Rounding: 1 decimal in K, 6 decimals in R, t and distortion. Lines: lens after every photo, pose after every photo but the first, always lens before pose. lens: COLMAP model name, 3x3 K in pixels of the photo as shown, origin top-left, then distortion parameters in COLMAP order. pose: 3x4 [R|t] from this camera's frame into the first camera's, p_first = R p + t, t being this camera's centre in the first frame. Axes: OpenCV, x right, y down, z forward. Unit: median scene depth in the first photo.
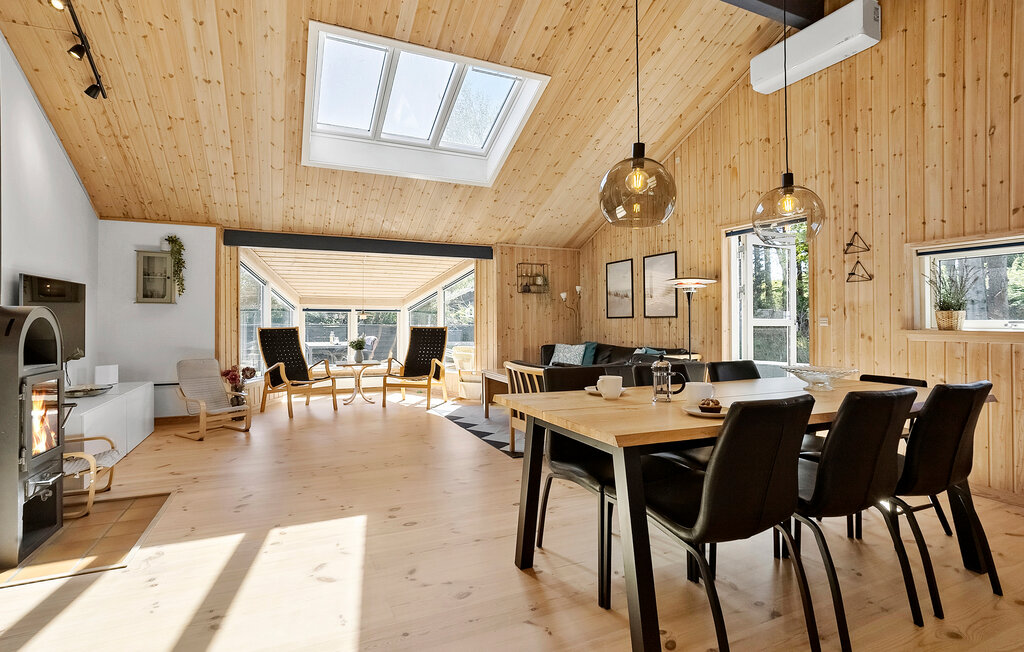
lens RADIAL K [[500.5, 0, 535.7], [0, 500.5, 324.1], [0, 0, 1]] dist [-0.043917, 0.028635]
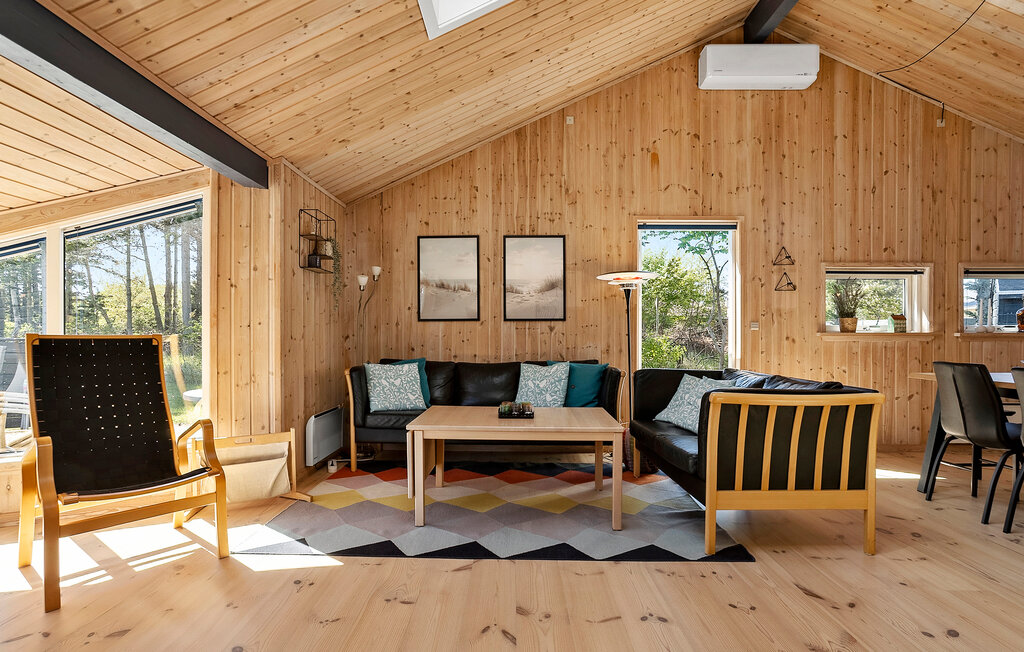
lens RADIAL K [[529.3, 0, 522.5], [0, 529.3, 340.8], [0, 0, 1]] dist [-0.045217, 0.032995]
pose [[0.466782, -0.012723, 0.884281, -0.508169], [0.005370, 0.999919, 0.011553, 0.008549], [-0.884356, -0.000644, 0.466813, 0.709402]]
